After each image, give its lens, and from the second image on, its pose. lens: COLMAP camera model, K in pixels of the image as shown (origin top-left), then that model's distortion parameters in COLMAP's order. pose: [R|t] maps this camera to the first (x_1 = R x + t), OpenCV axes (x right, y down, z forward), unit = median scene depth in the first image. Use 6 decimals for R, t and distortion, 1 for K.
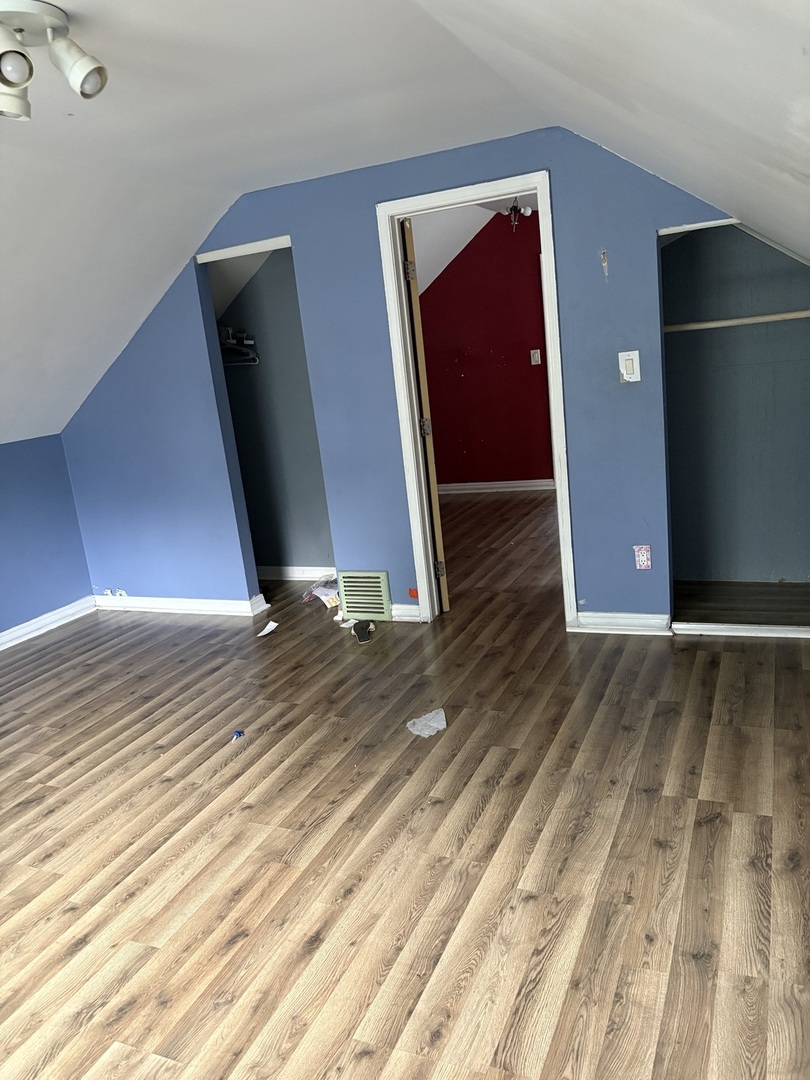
lens RADIAL K [[805.6, 0, 401.2], [0, 805.6, 541.6], [0, 0, 1]] dist [0.040313, -0.054384]
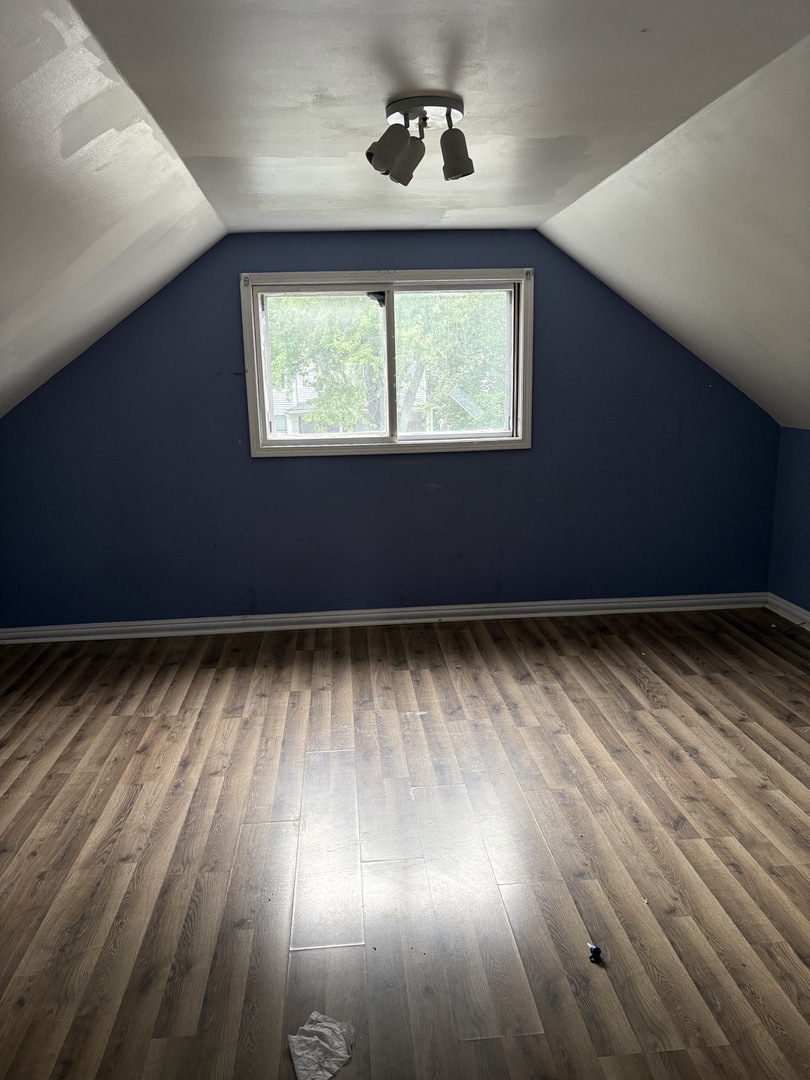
lens RADIAL K [[805.6, 0, 401.2], [0, 805.6, 541.6], [0, 0, 1]] dist [0.040313, -0.054384]
pose [[-0.868065, 0.220948, -0.444574, 0.207343], [0.002455, 0.897403, 0.441205, -0.472187], [0.496445, 0.381904, -0.779546, 1.739635]]
